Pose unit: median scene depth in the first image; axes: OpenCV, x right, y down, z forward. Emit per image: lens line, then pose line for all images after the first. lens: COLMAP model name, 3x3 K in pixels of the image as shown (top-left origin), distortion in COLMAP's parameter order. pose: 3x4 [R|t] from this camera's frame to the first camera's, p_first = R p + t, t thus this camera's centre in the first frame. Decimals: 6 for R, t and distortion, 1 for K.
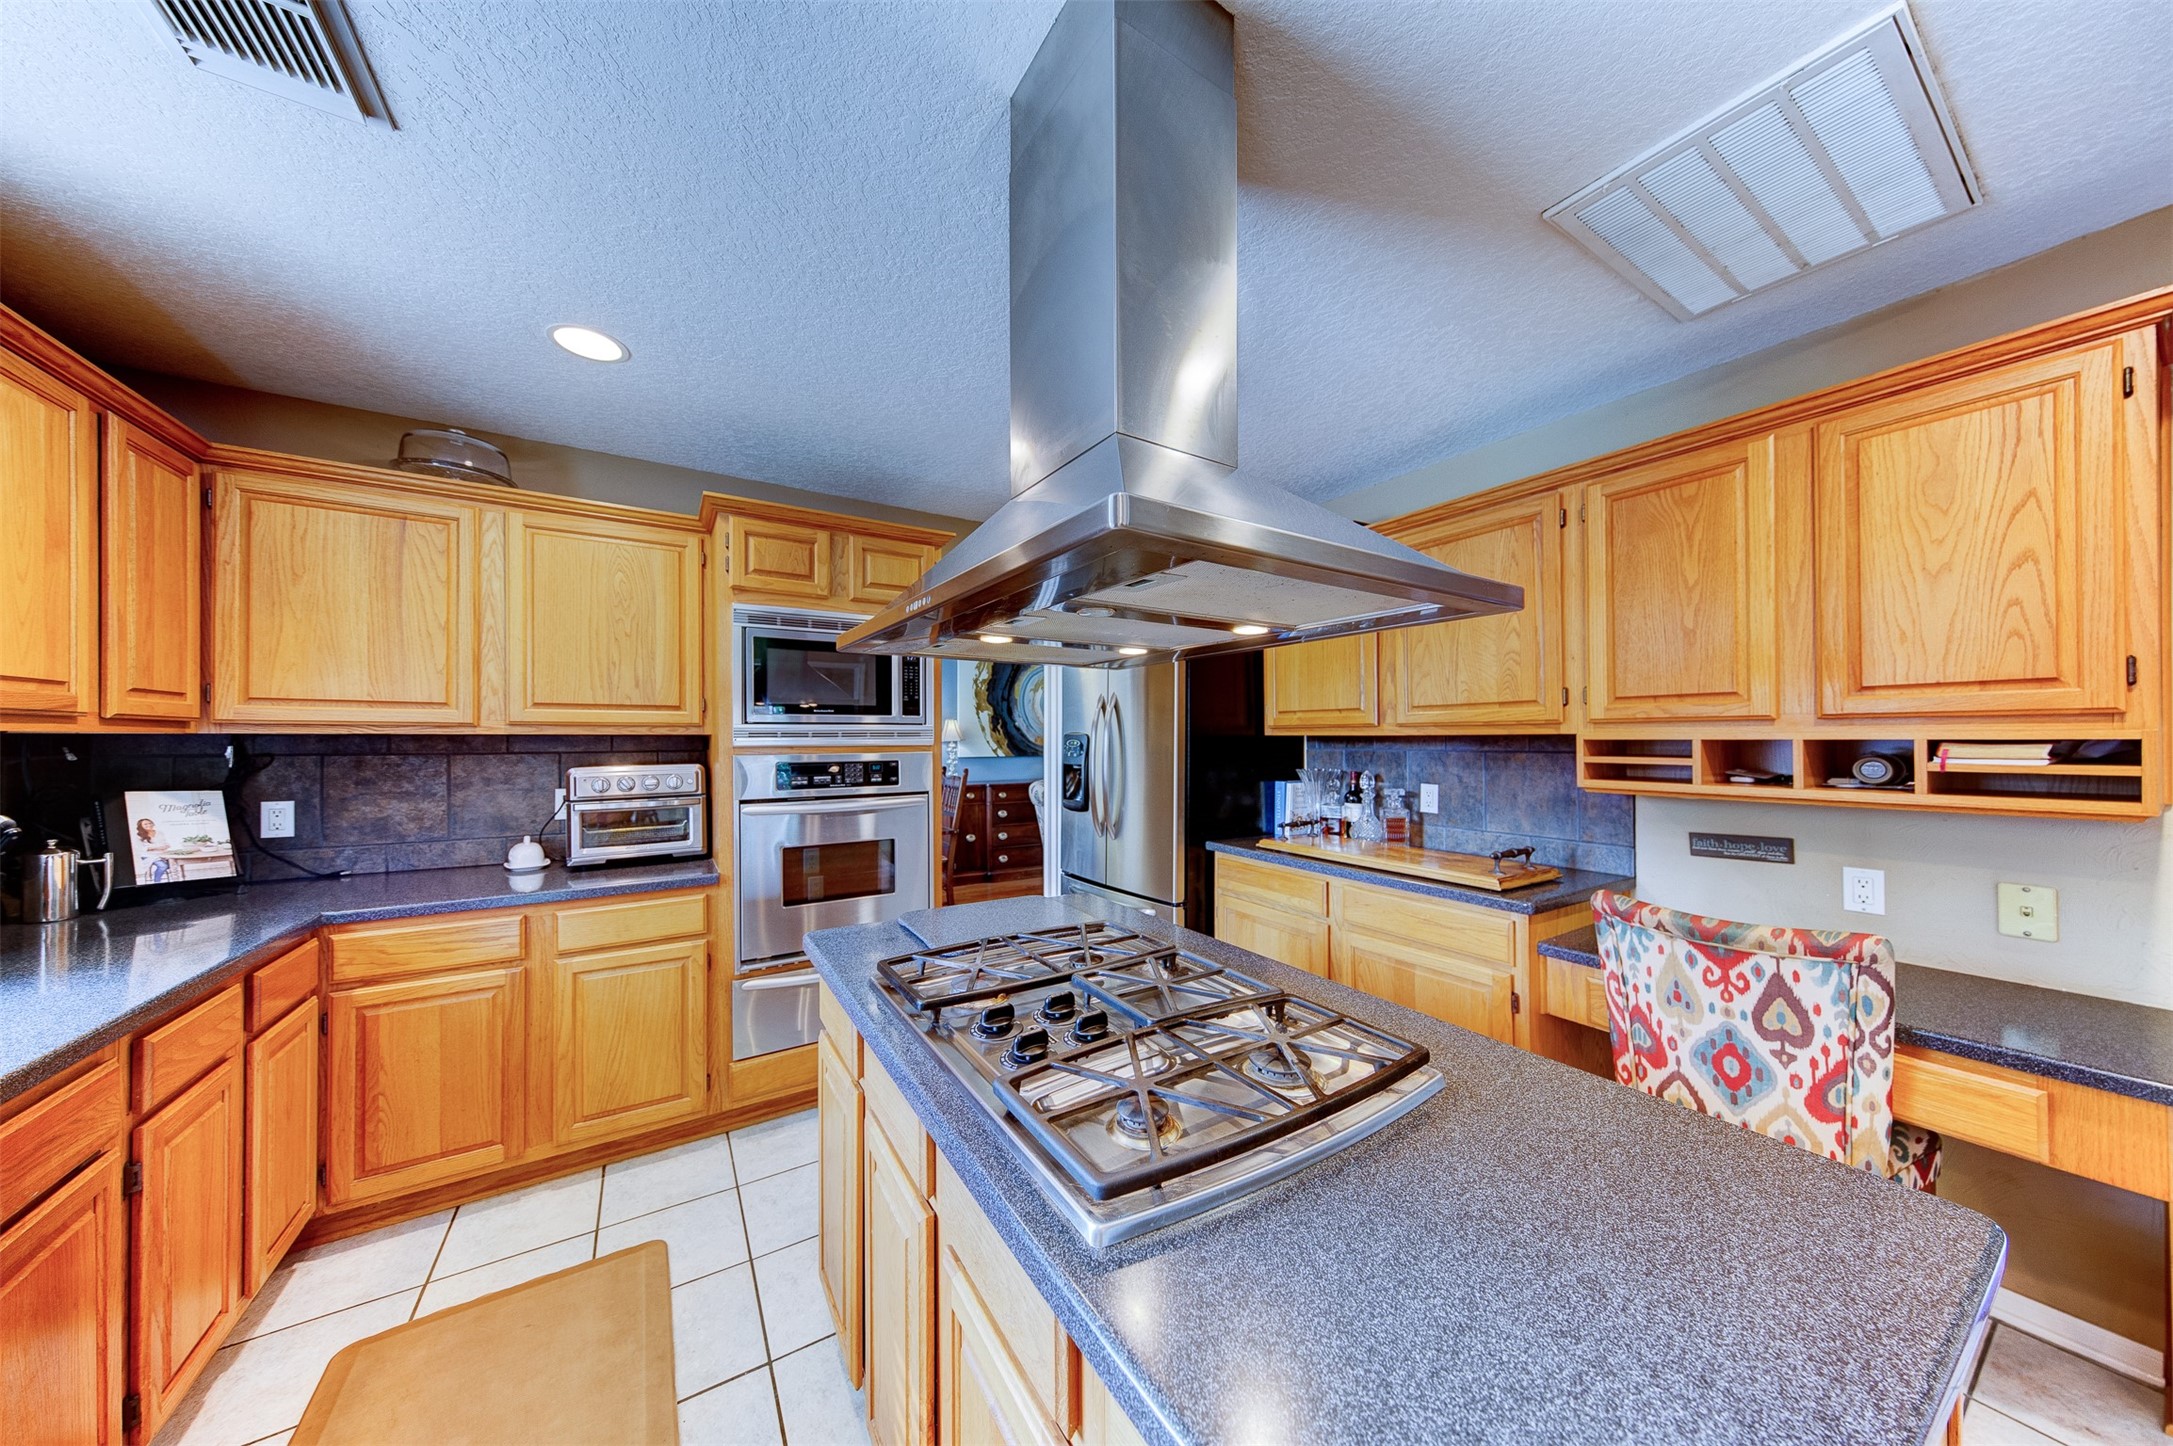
lens RADIAL K [[685.8, 0, 1076.6], [0, 685.8, 733.6], [0, 0, 1]] dist [0.001510, 0.000575]
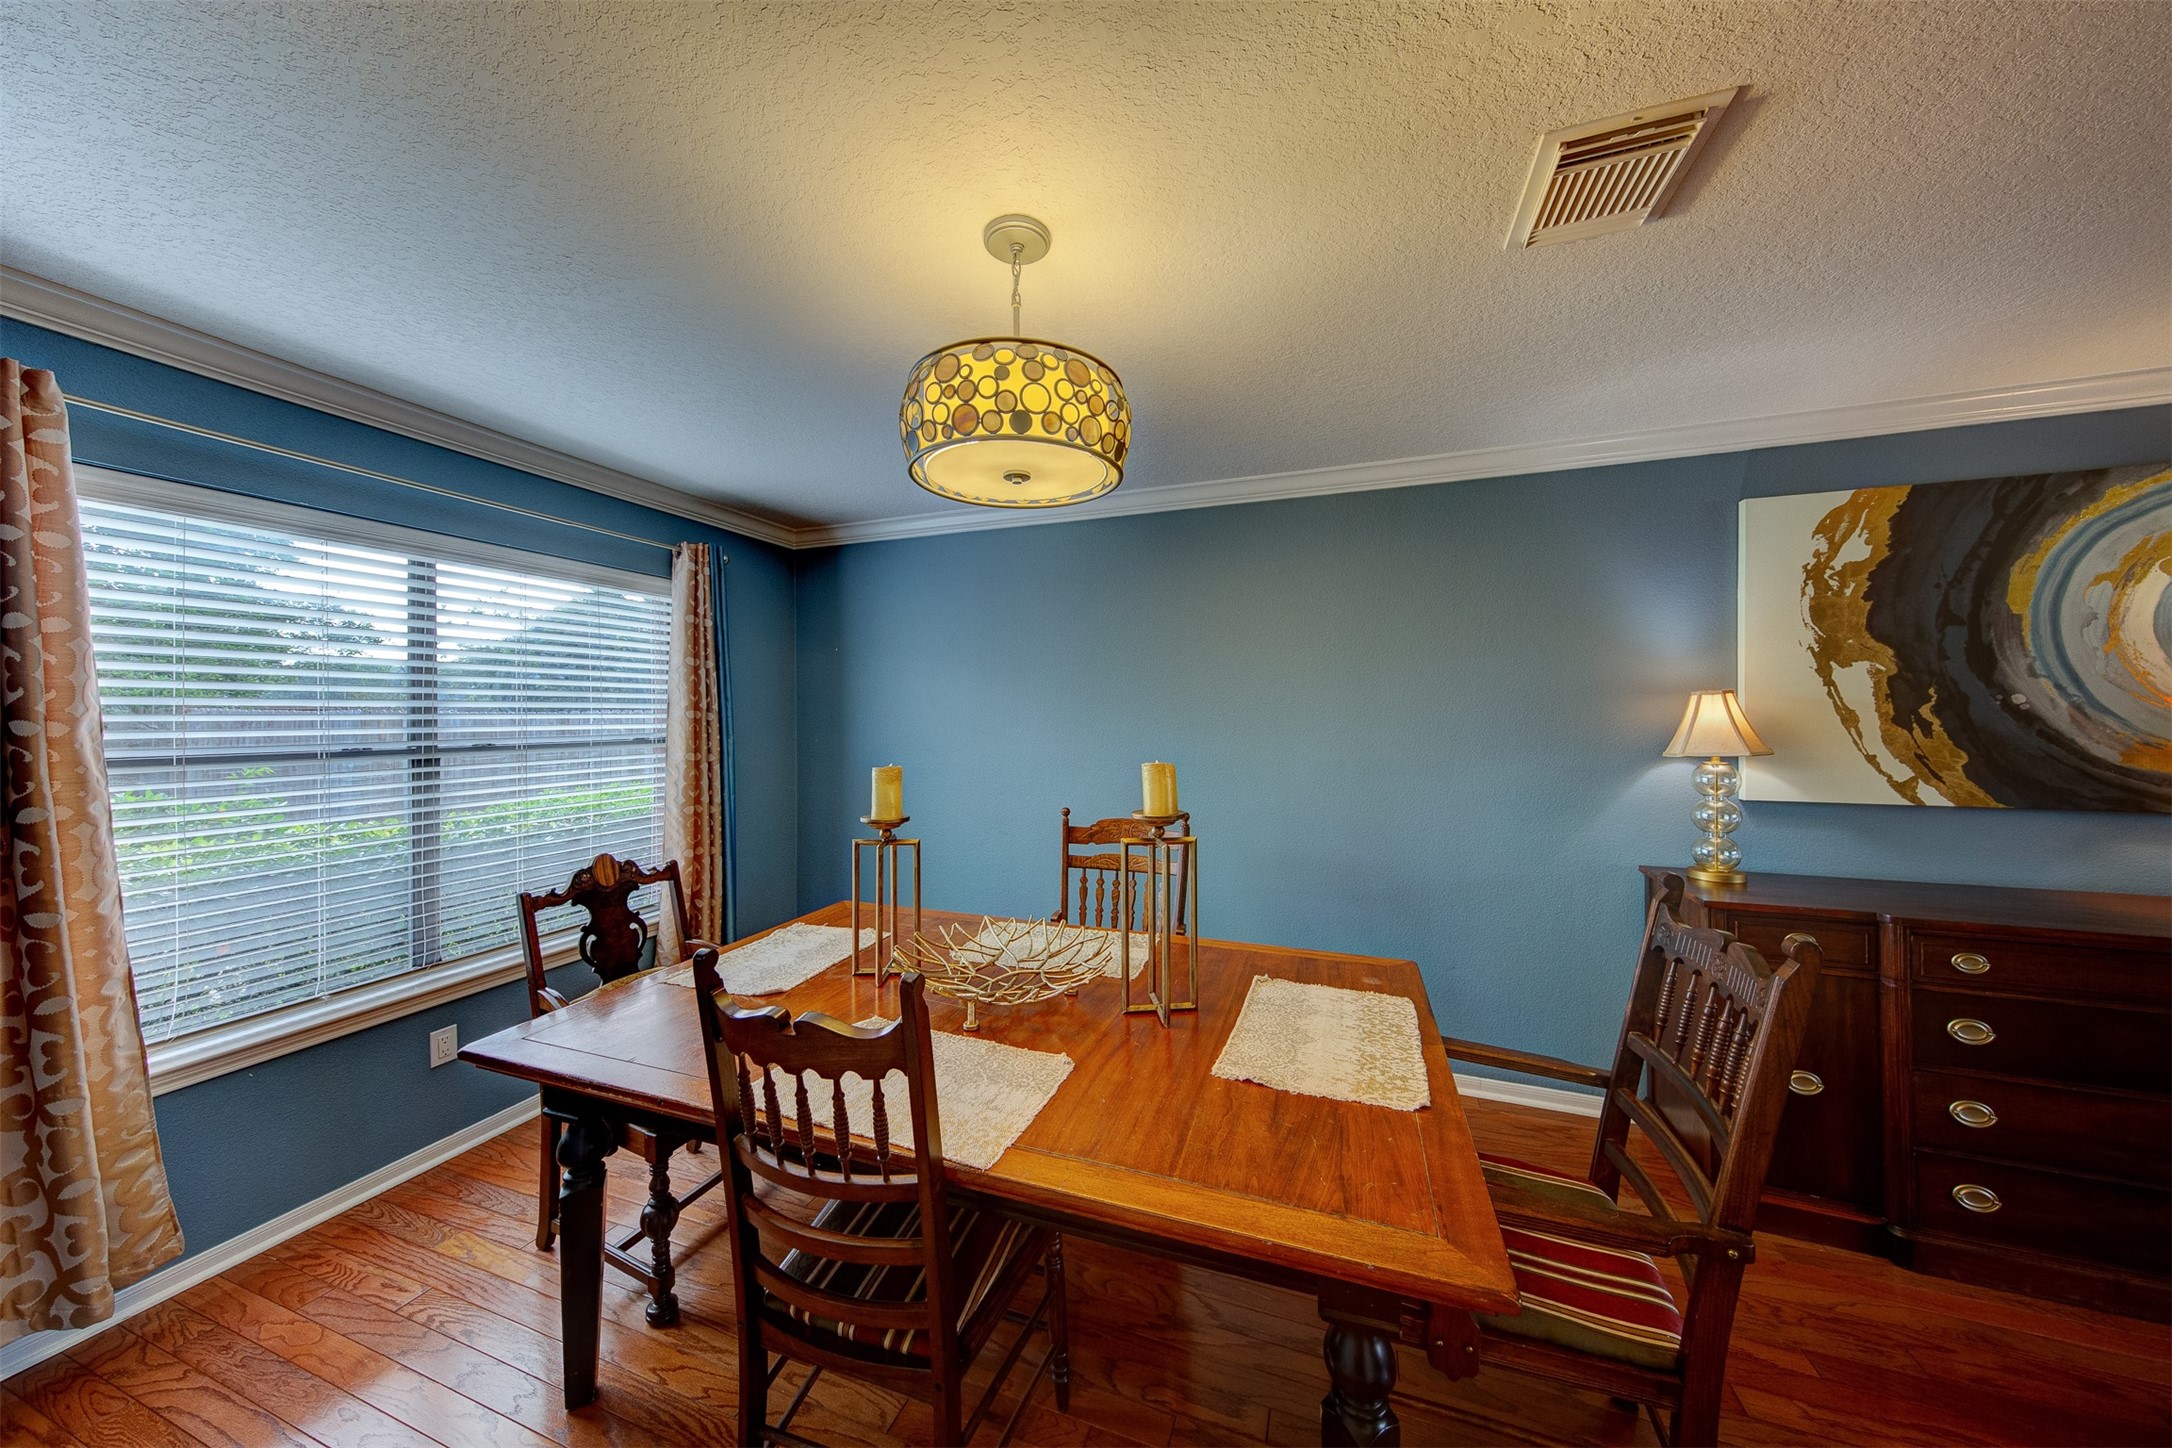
lens RADIAL K [[685.5, 0, 1076.1], [0, 685.5, 723.9], [0, 0, 1]] dist [0.001510, 0.000575]
pose [[0.603975, 0.007793, -0.796965, -0.096970], [0.009909, 0.999801, 0.017286, -0.012907], [0.796942, -0.018338, 0.603778, 0.508024]]
